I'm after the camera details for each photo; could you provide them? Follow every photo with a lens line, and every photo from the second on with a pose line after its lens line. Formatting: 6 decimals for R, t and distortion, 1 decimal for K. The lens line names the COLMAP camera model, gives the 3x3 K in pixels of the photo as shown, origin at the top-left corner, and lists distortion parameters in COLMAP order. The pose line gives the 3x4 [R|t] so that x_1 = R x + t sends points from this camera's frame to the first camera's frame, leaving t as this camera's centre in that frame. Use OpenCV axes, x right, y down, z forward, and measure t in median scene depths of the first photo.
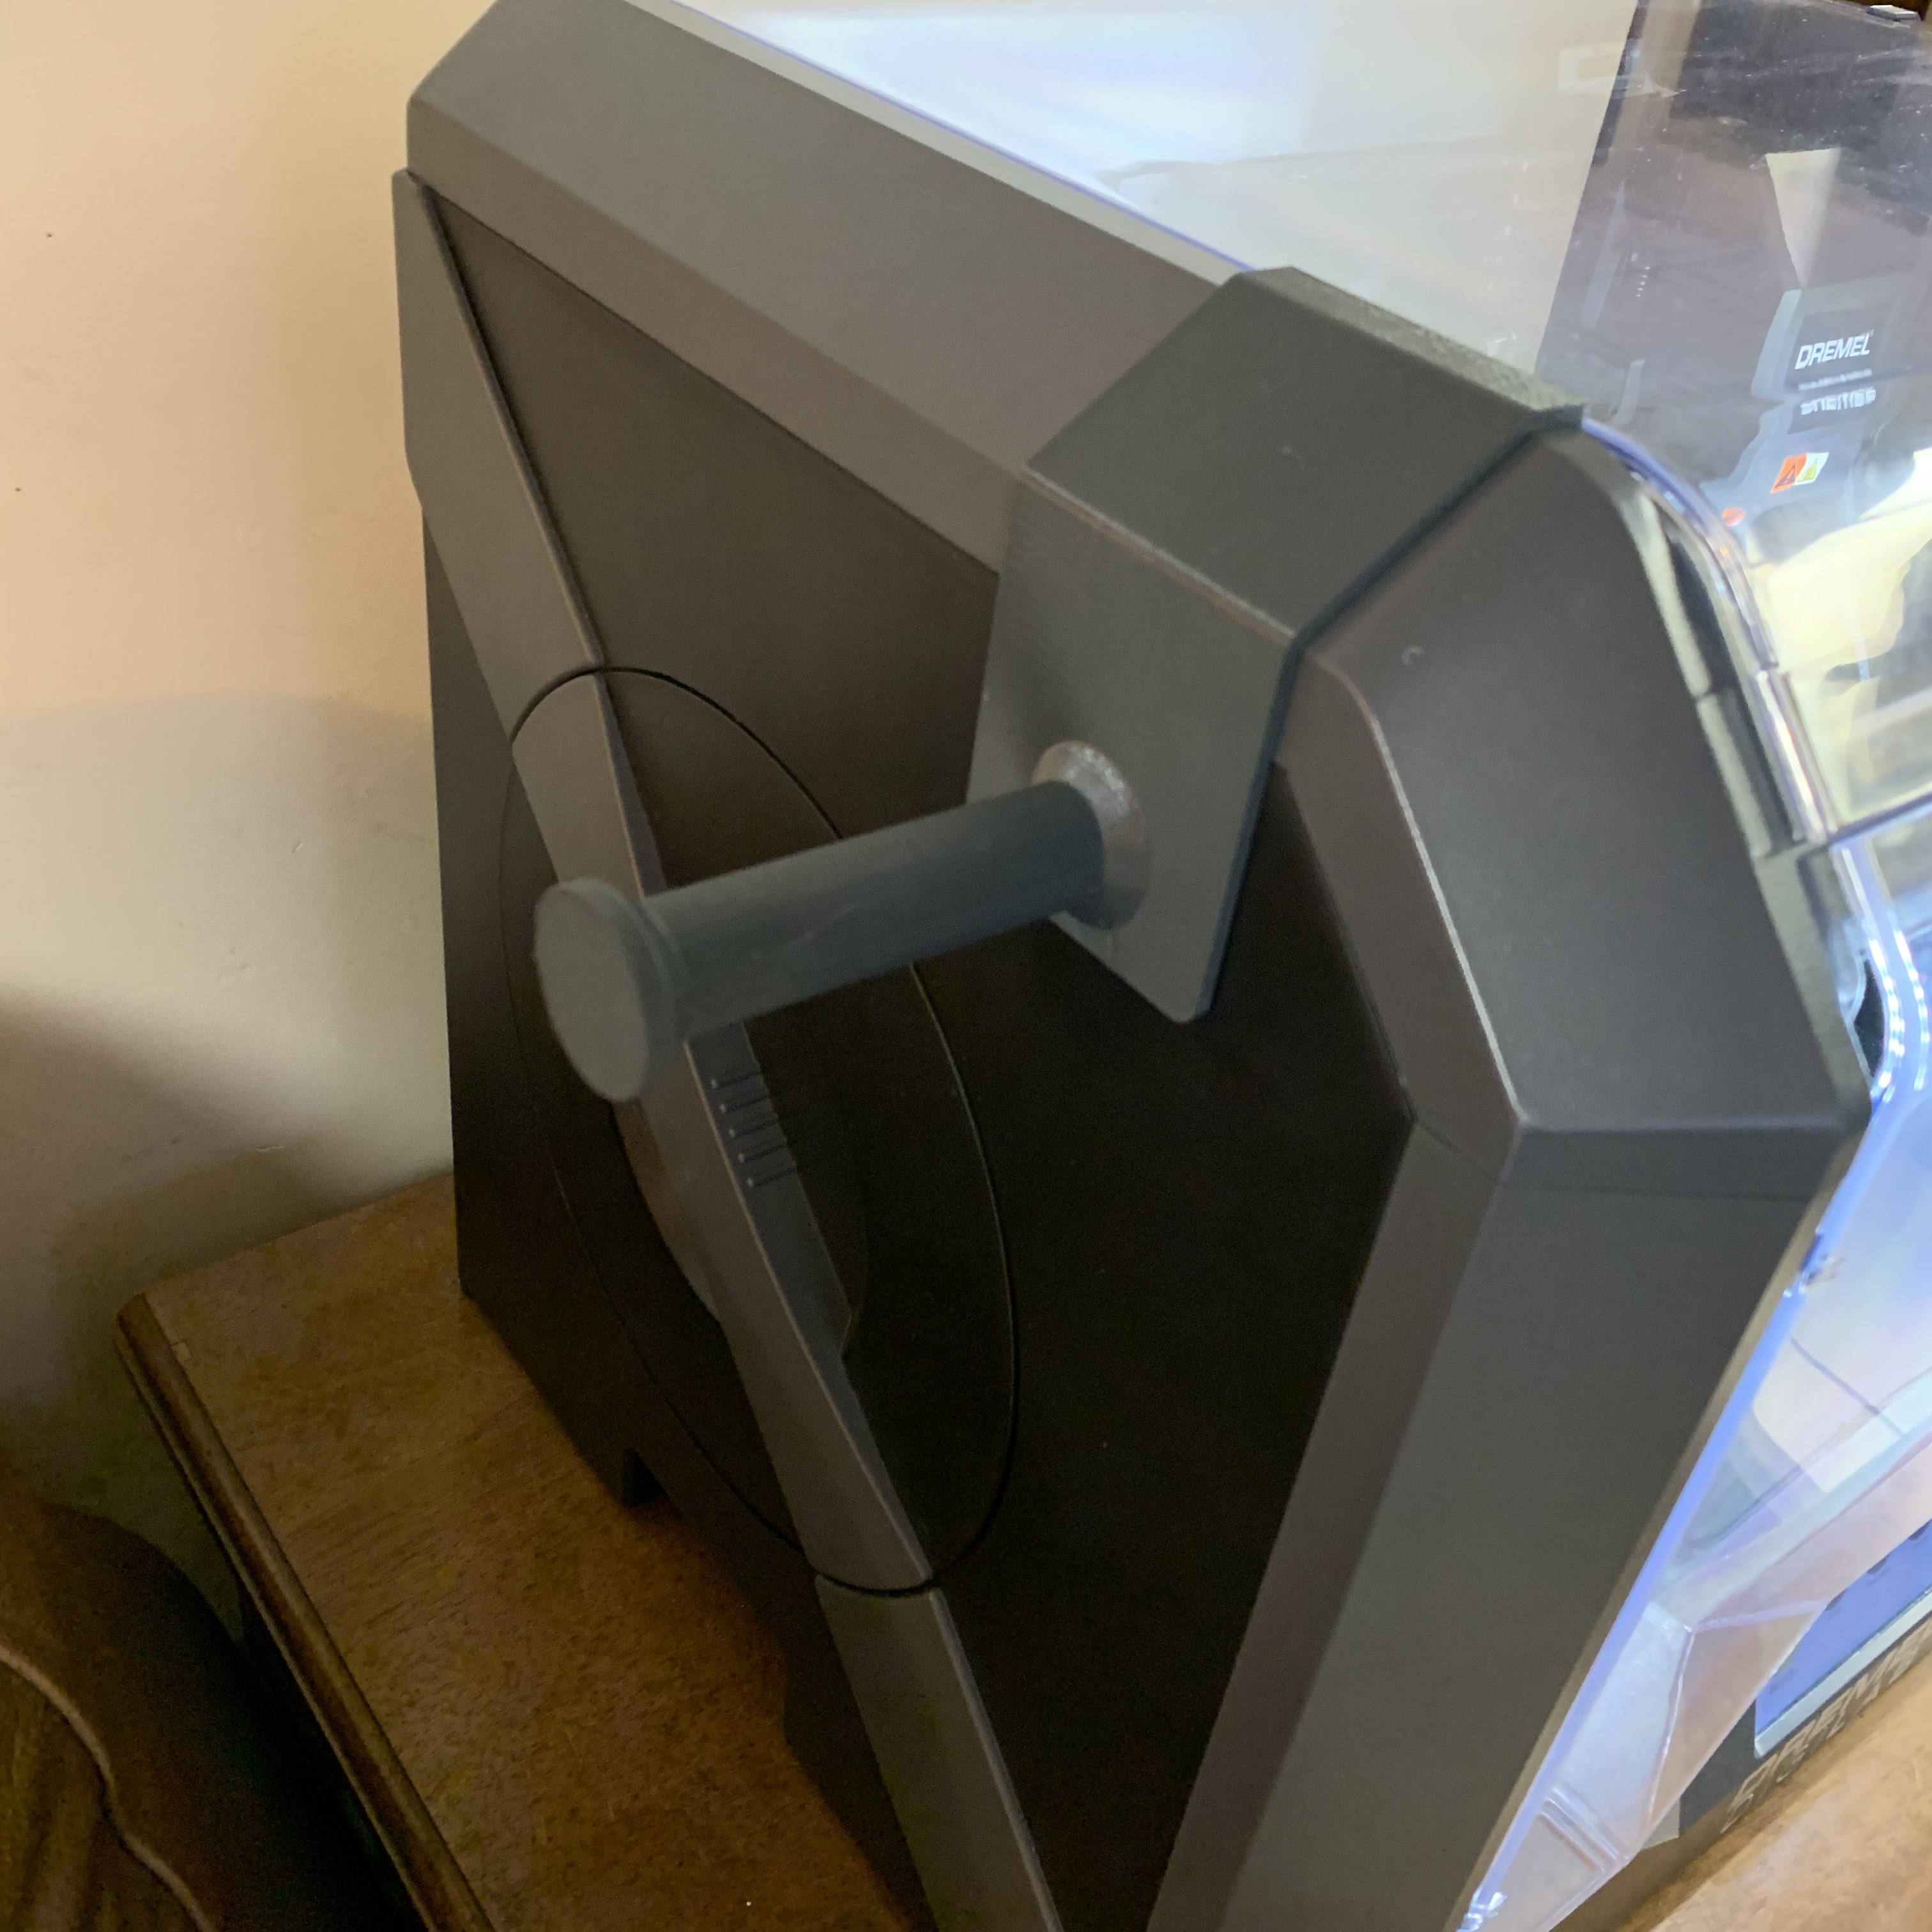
lens RADIAL K [[1985.1, 0, 956.7], [0, 1985.1, 957.5], [0, 0, 1]] dist [-0.014951, 0.012653]
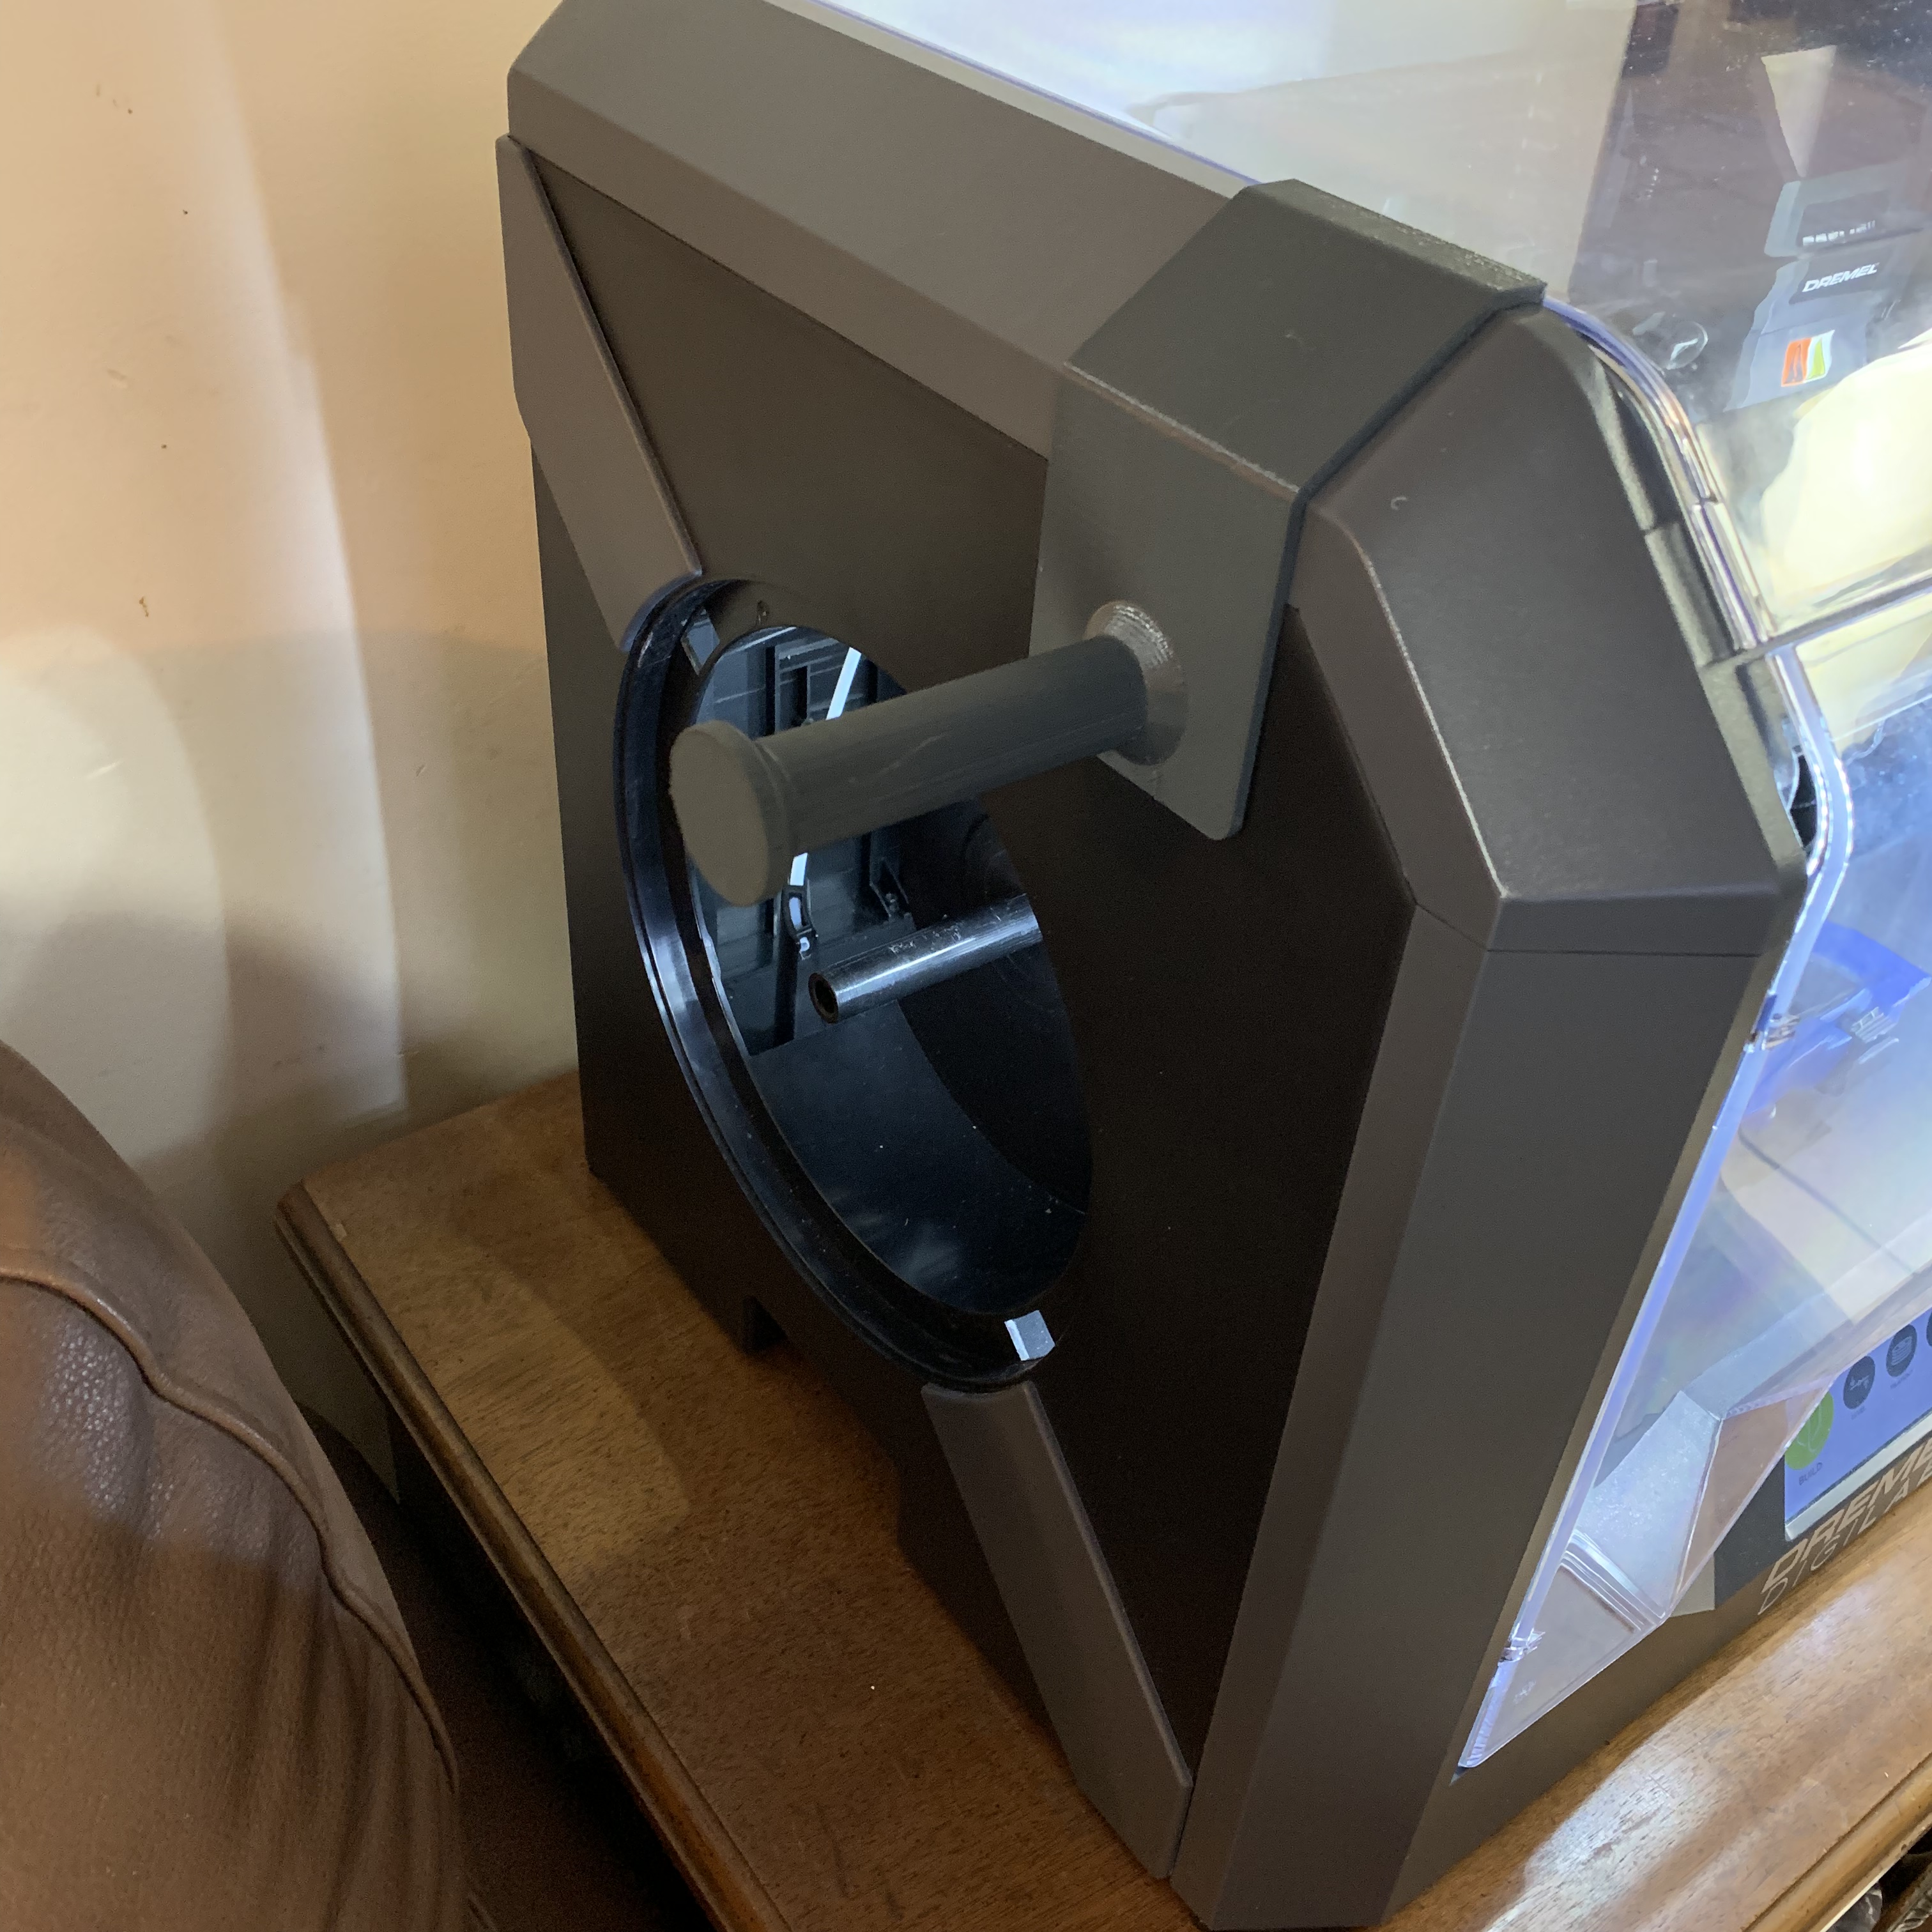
lens RADIAL K [[1984.0, 0, 966.0], [0, 1984.0, 966.0], [0, 0, 1]] dist [-0.001515, -0.010361]
pose [[0.998681, -0.035305, -0.037286, 0.003777], [0.036327, 0.998972, 0.027099, 0.044398], [0.036291, -0.028418, 0.998937, -0.108339]]
